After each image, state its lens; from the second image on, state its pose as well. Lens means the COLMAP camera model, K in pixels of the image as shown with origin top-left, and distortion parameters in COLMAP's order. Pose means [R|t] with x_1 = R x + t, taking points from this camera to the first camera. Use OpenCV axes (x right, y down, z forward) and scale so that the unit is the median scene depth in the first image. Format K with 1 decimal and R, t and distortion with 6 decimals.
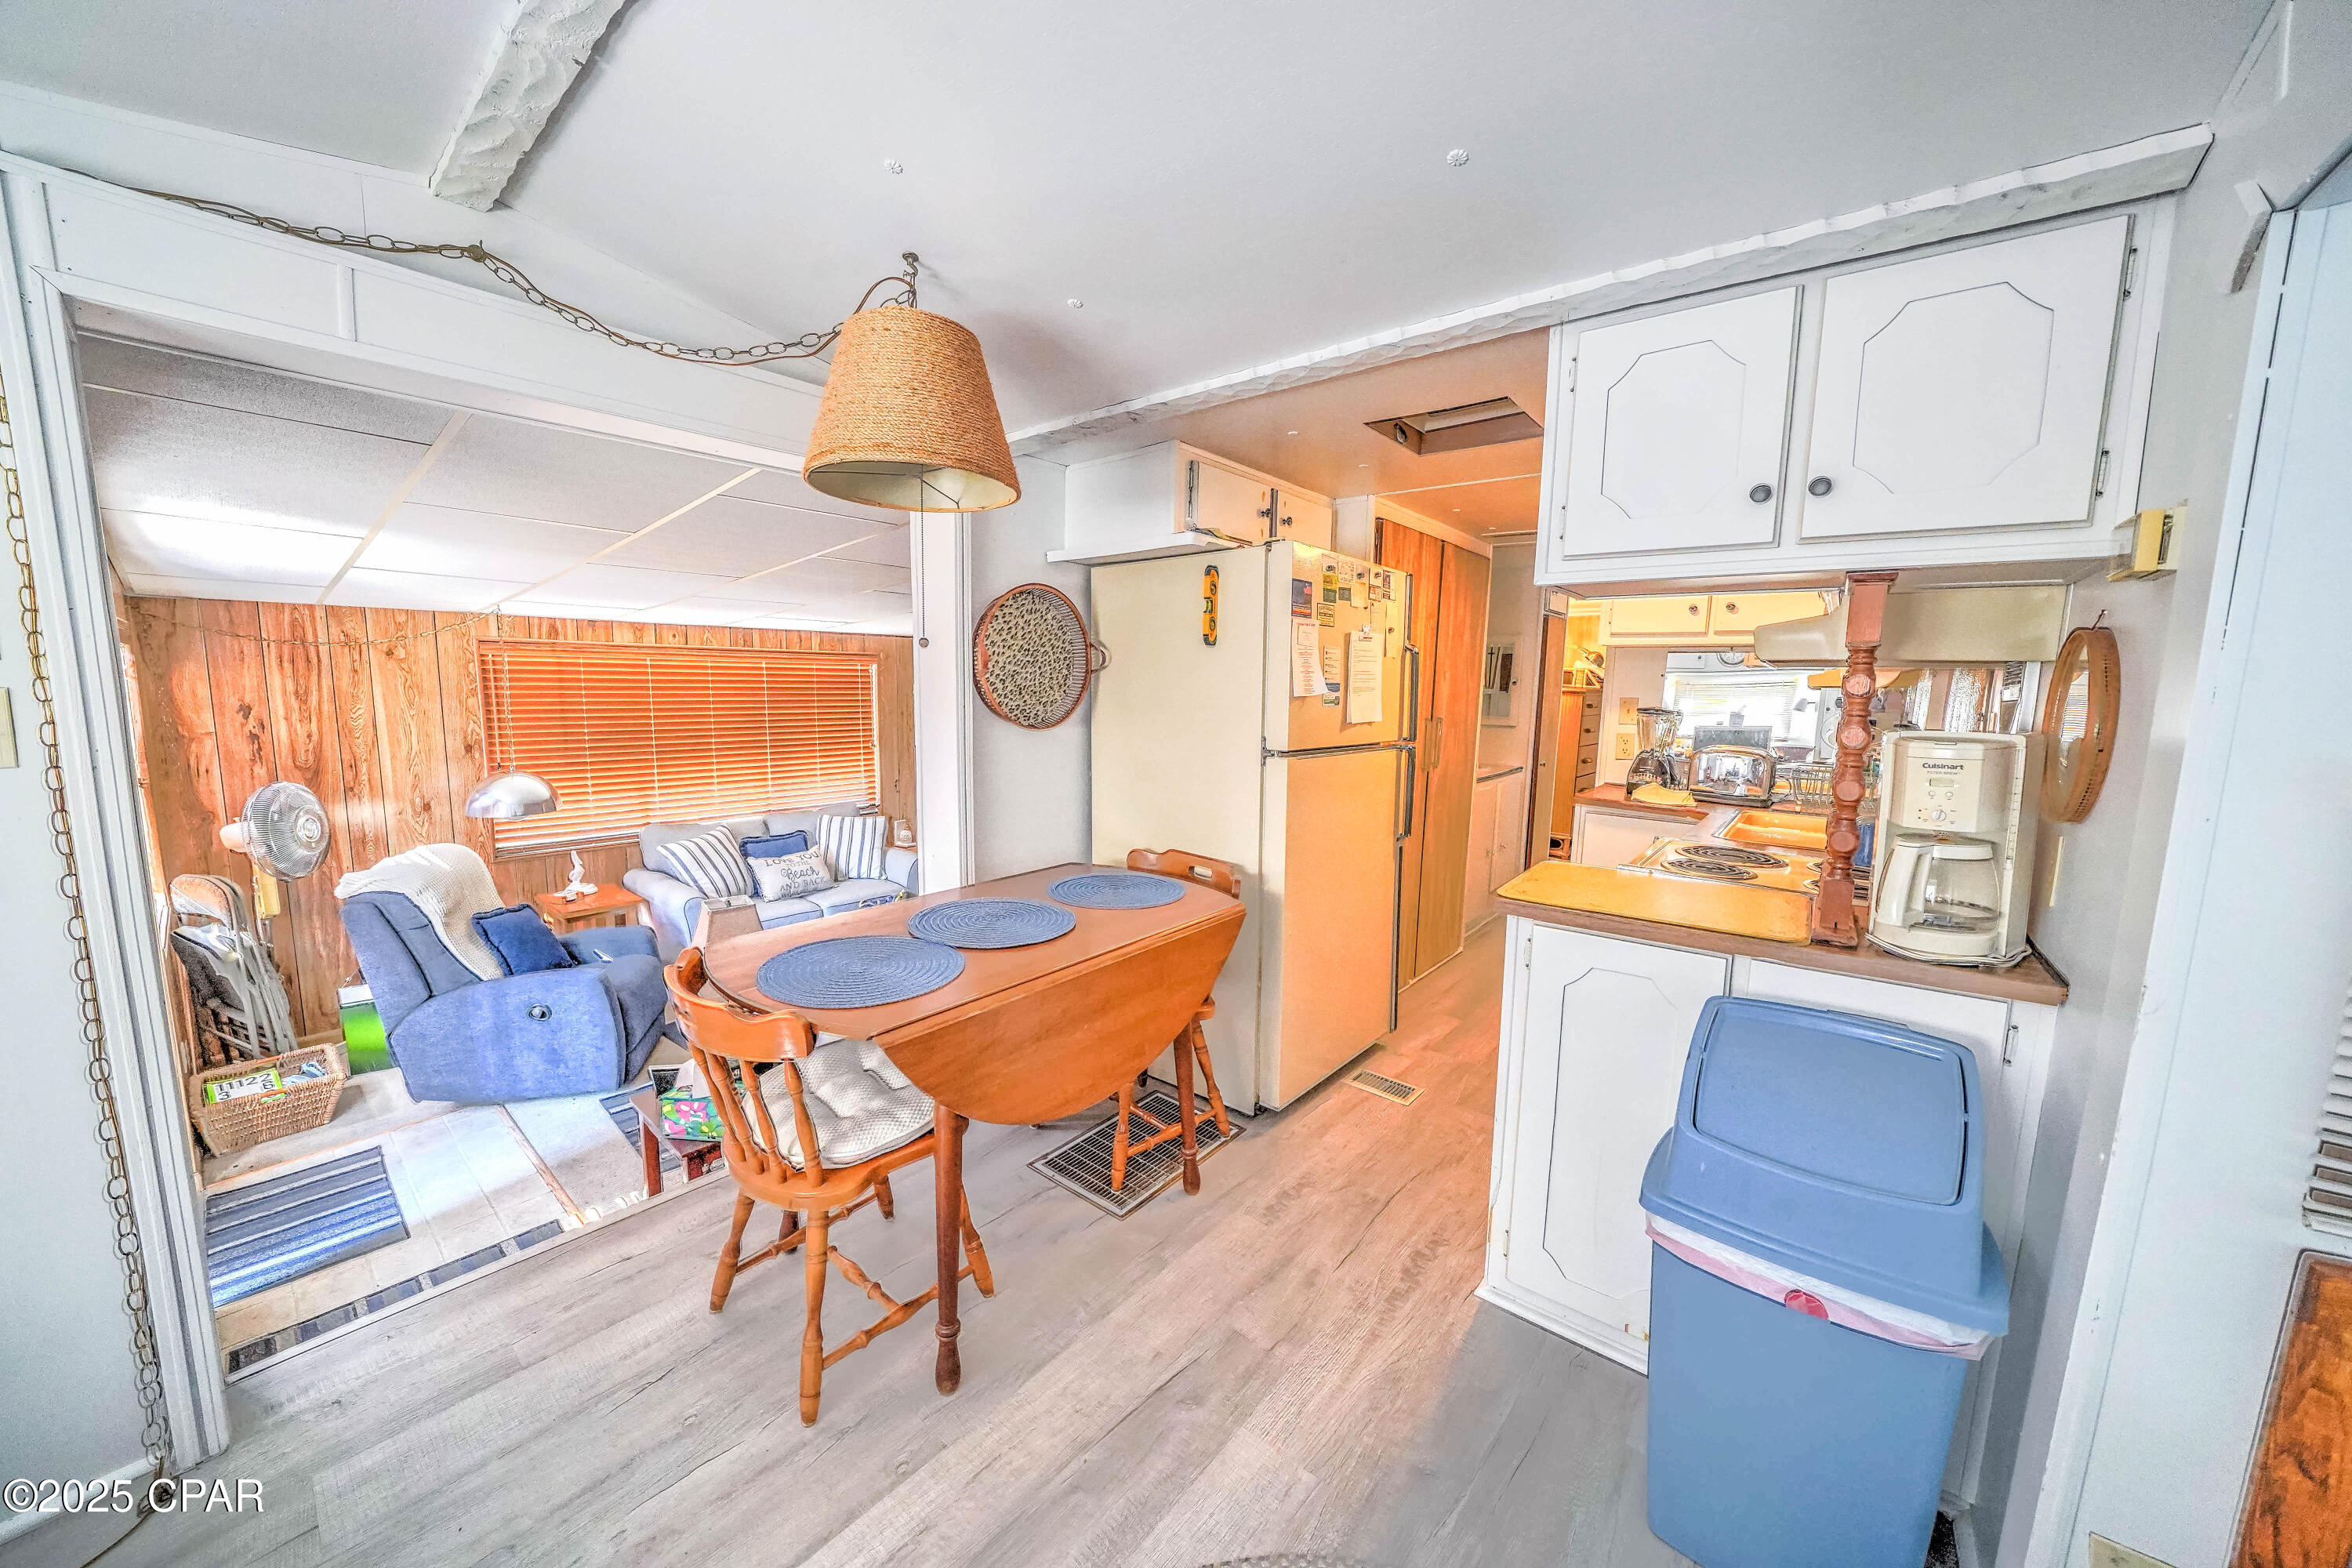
lens RADIAL K [[801.8, 0, 1167.1], [0, 801.8, 787.8], [0, 0, 1]] dist [-0.026158, 0.000069]
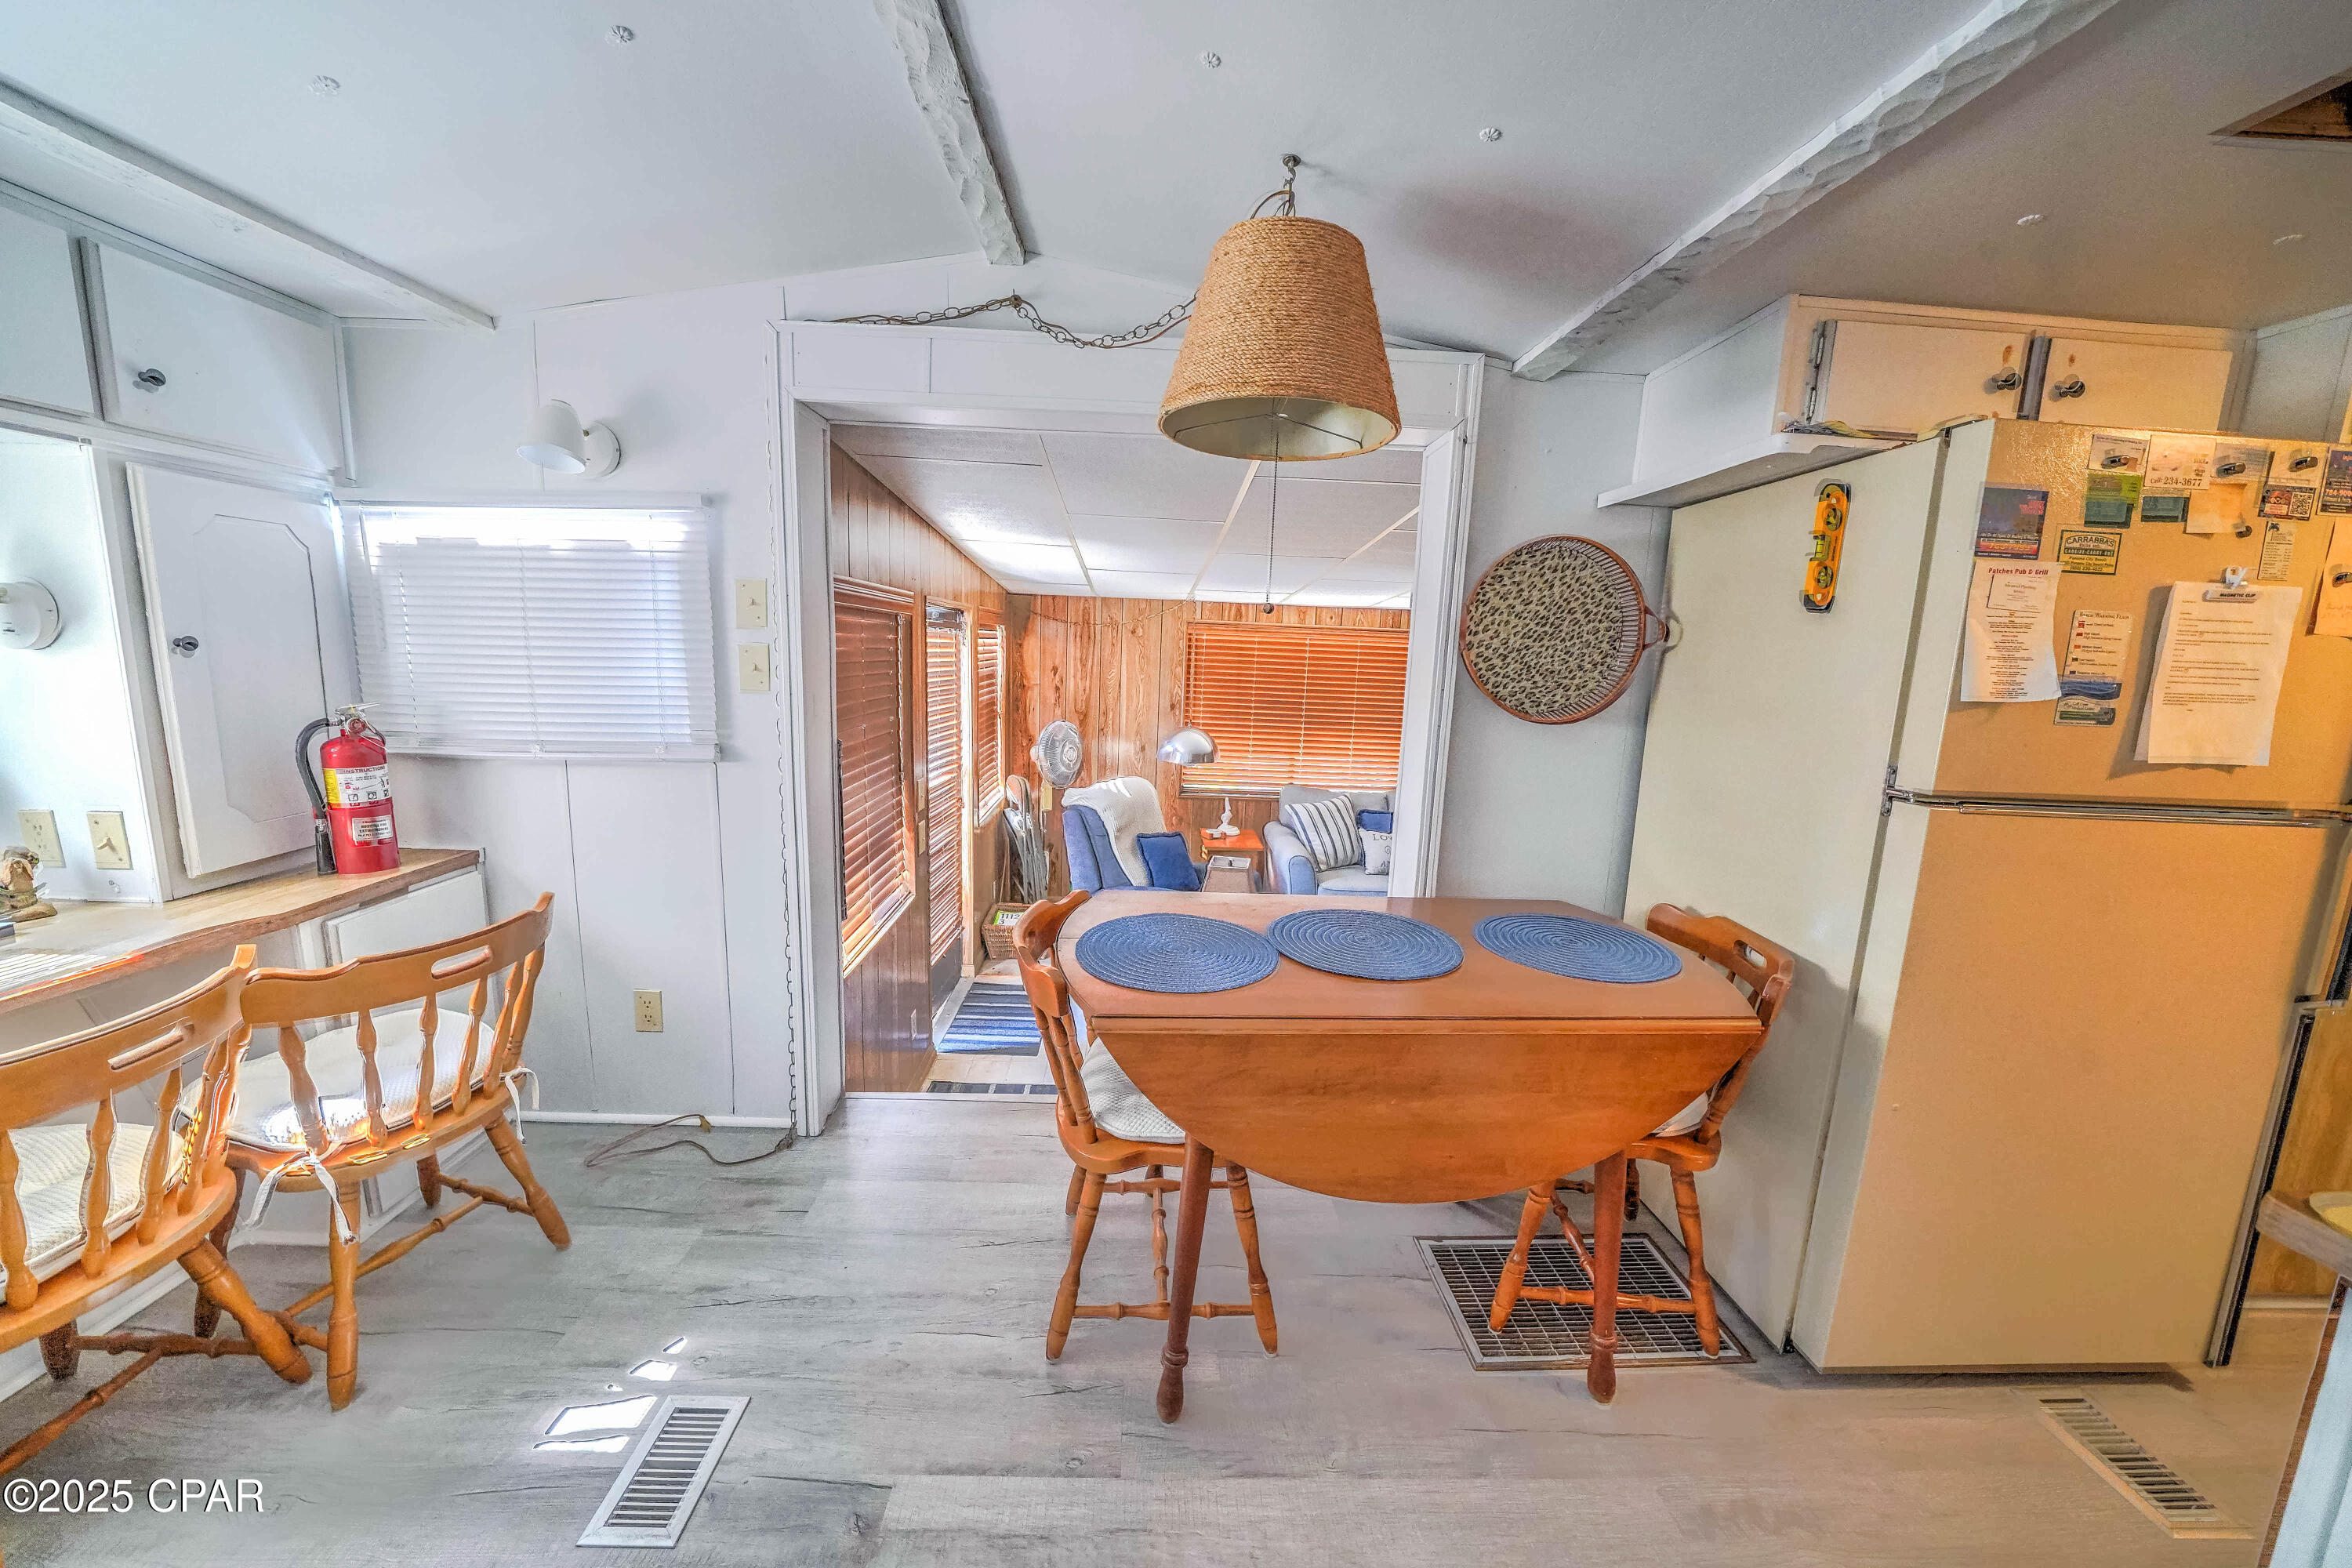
lens RADIAL K [[811.2, 0, 1175.8], [0, 811.2, 793.8], [0, 0, 1]] dist [-0.025414, 0.002633]
pose [[0.669811, 0.139521, -0.729306, 0.127393], [-0.121778, 0.989530, 0.077460, -0.015726], [0.732477, 0.036930, 0.679789, 0.135310]]
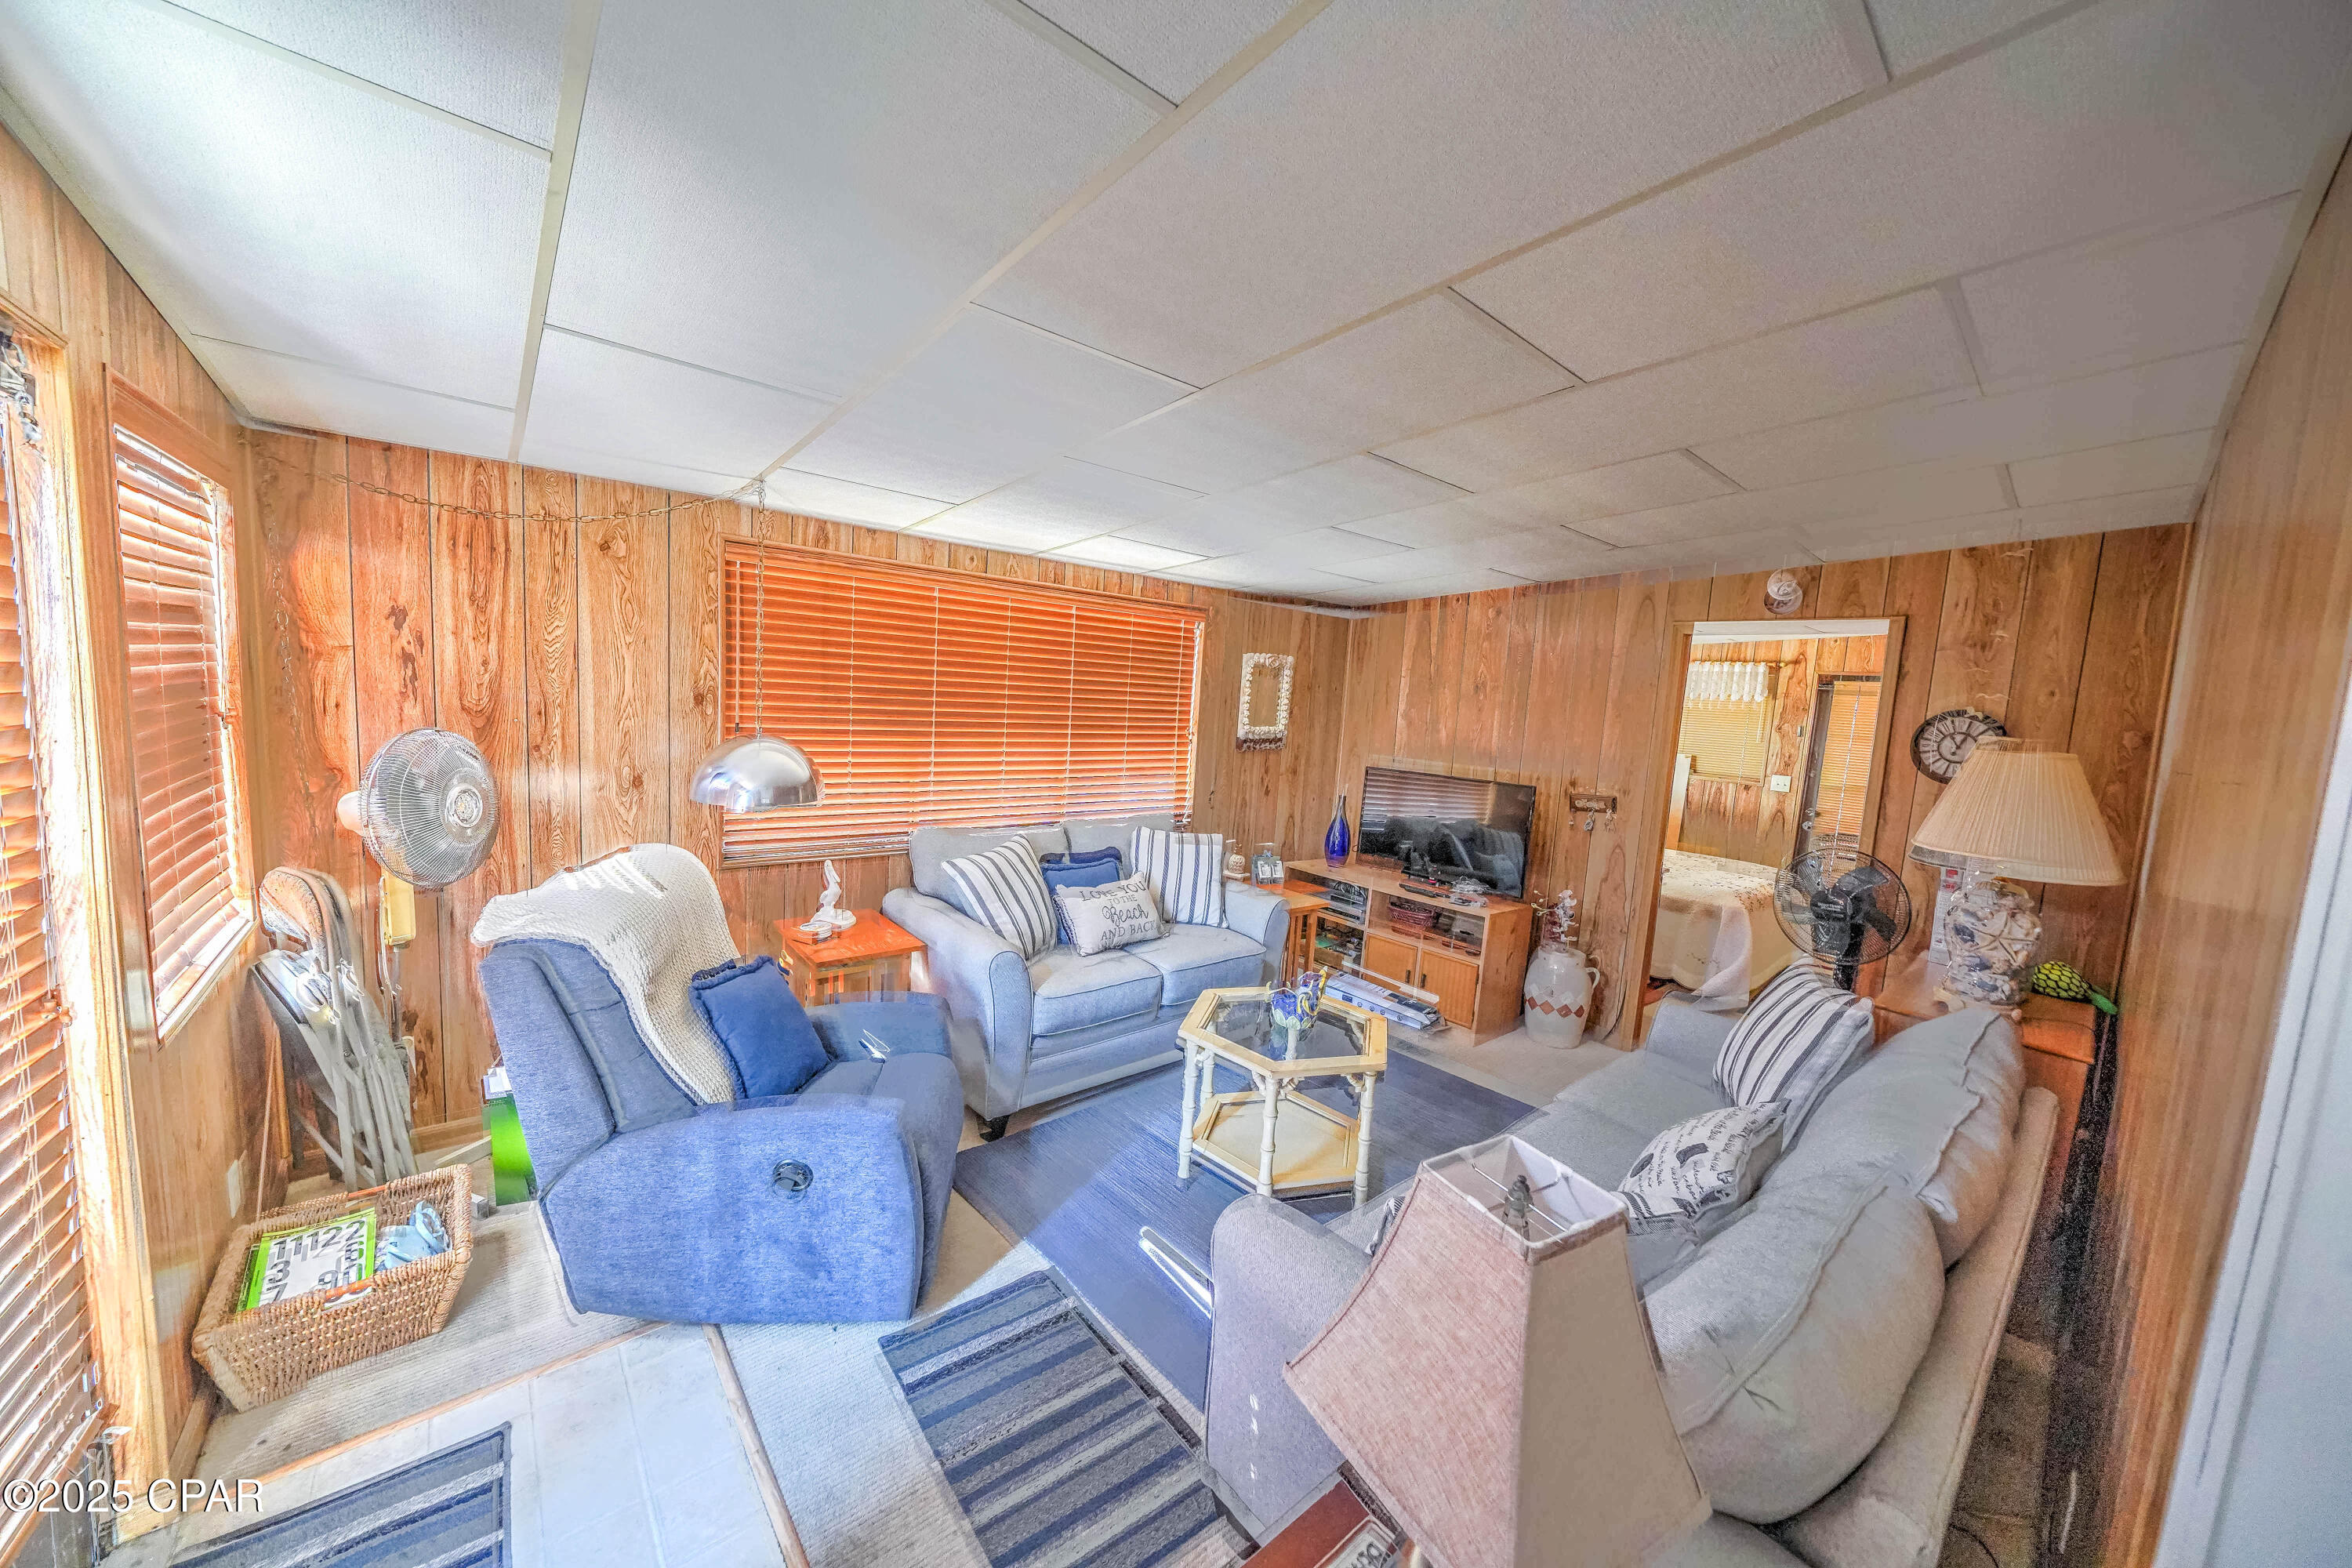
lens RADIAL K [[813.3, 0, 1176.0], [0, 813.3, 784.0], [0, 0, 1]] dist [-0.027910, 0.000000]
pose [[0.983142, 0.060404, -0.172581, -0.457914], [-0.064369, 0.997773, -0.017470, 0.010683], [0.171141, 0.028285, 0.984840, 0.492909]]
